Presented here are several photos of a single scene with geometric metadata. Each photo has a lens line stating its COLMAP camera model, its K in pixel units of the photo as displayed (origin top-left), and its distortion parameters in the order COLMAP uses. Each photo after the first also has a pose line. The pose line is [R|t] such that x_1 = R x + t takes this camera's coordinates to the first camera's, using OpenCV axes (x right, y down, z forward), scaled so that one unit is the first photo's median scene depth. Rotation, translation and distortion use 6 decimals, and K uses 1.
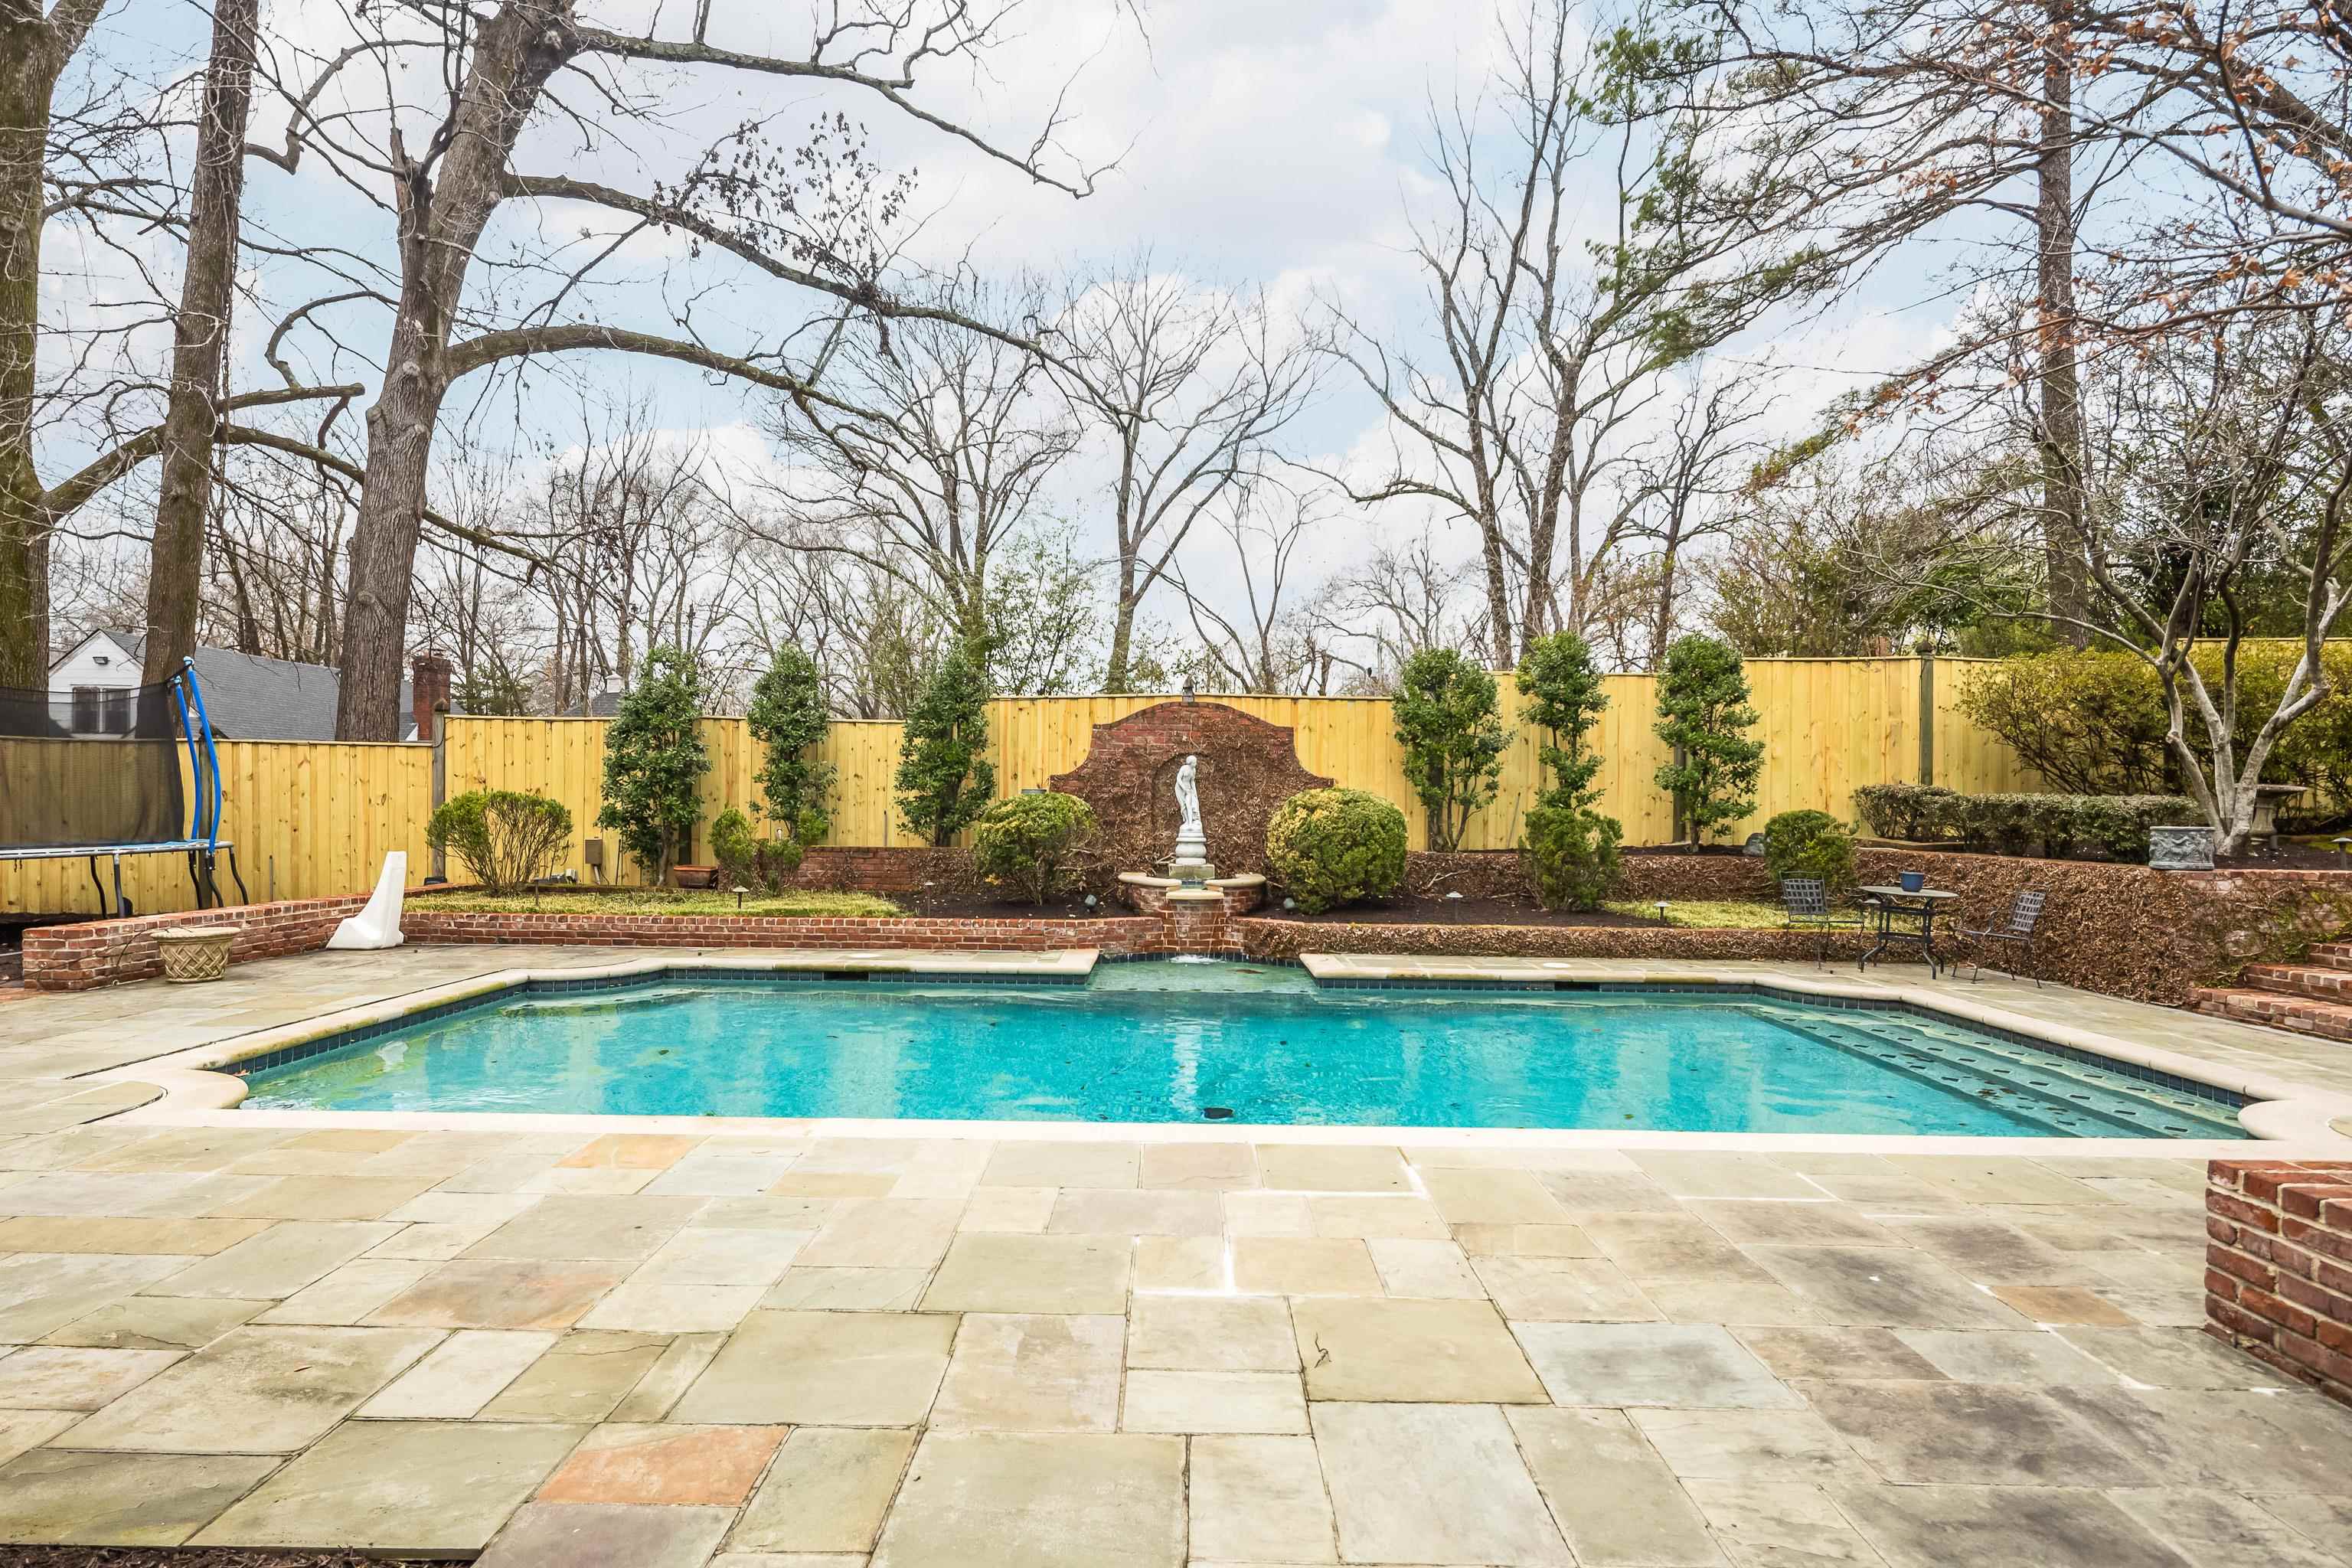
lens RADIAL K [[1162.1, 0, 1166.3], [0, 1162.1, 783.5], [0, 0, 1]] dist [0.003899, -0.004146]
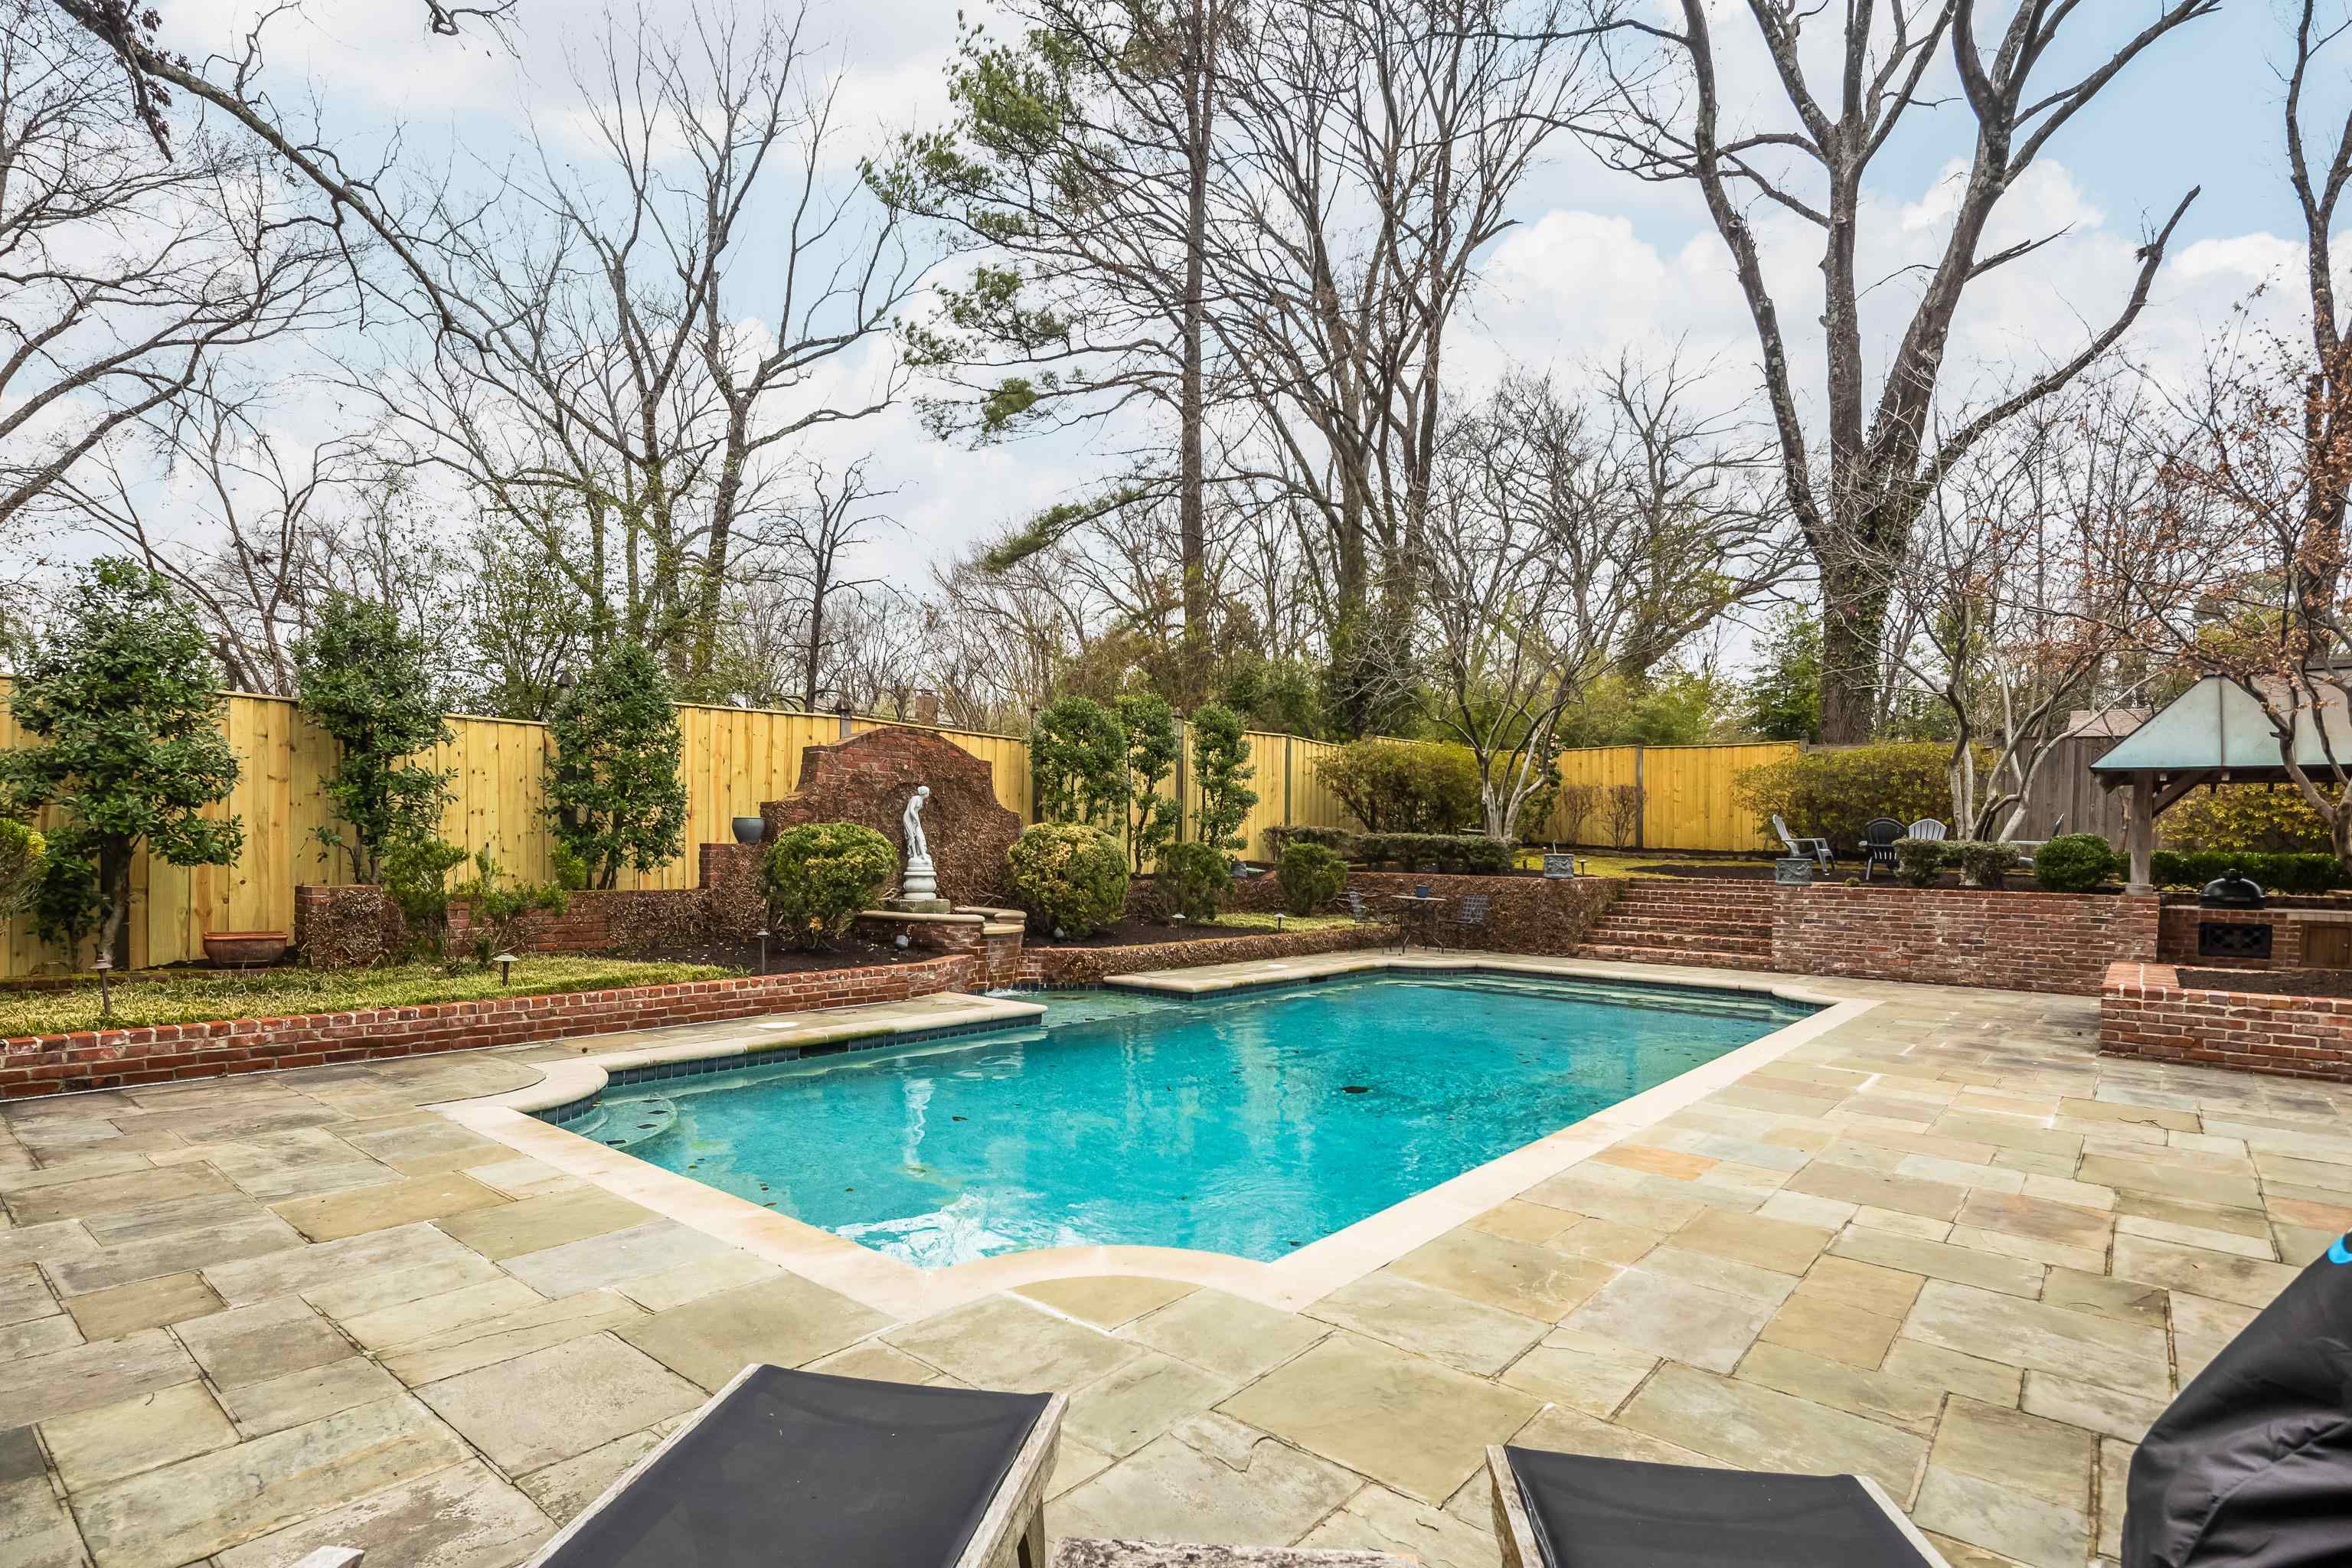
lens RADIAL K [[1162.1, 0, 1122.3], [0, 1162.1, 861.0], [0, 0, 1]] dist [0.003899, -0.004146]
pose [[0.644838, -0.010476, 0.764248, -0.670650], [-0.019784, 0.999342, 0.030391, 0.005998], [-0.764063, -0.034718, 0.644206, 0.289176]]
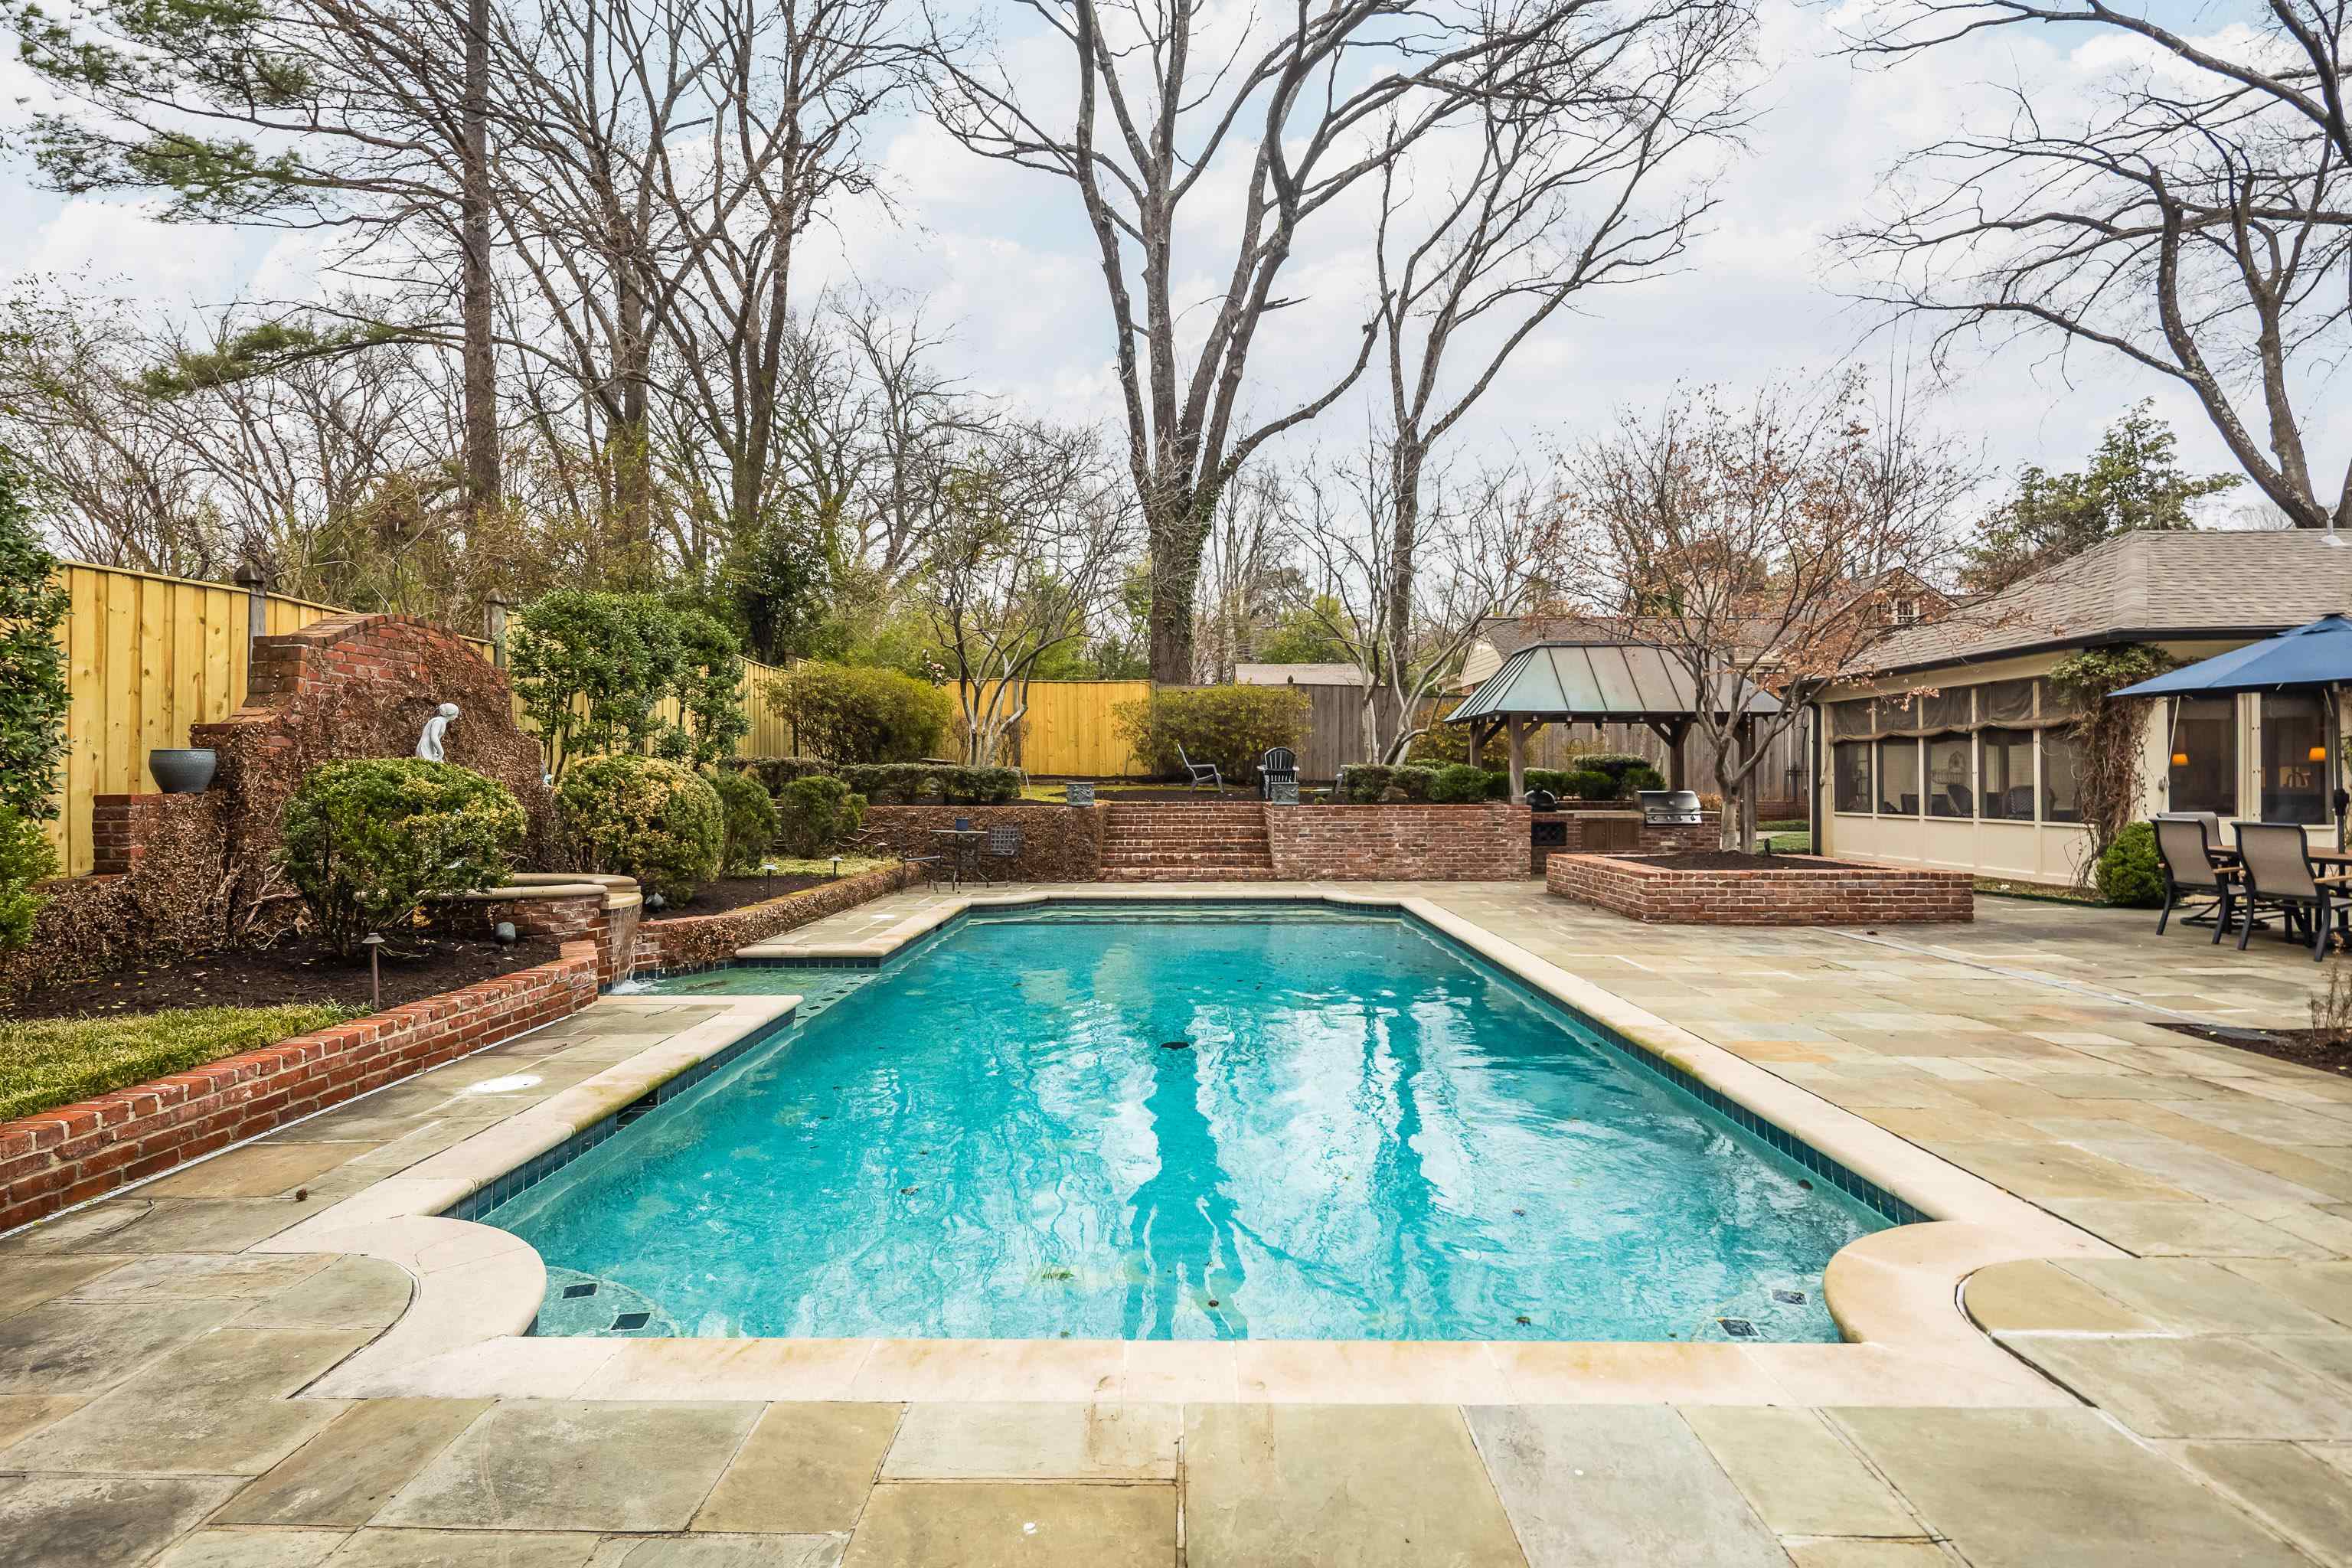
lens RADIAL K [[1162.1, 0, 1172.4], [0, 1162.1, 777.1], [0, 0, 1]] dist [0.003899, -0.004146]
pose [[0.004235, -0.008697, 0.999953, -0.705987], [-0.010955, 0.999902, 0.008743, 0.008753], [-0.999931, -0.010992, 0.004139, 0.655897]]
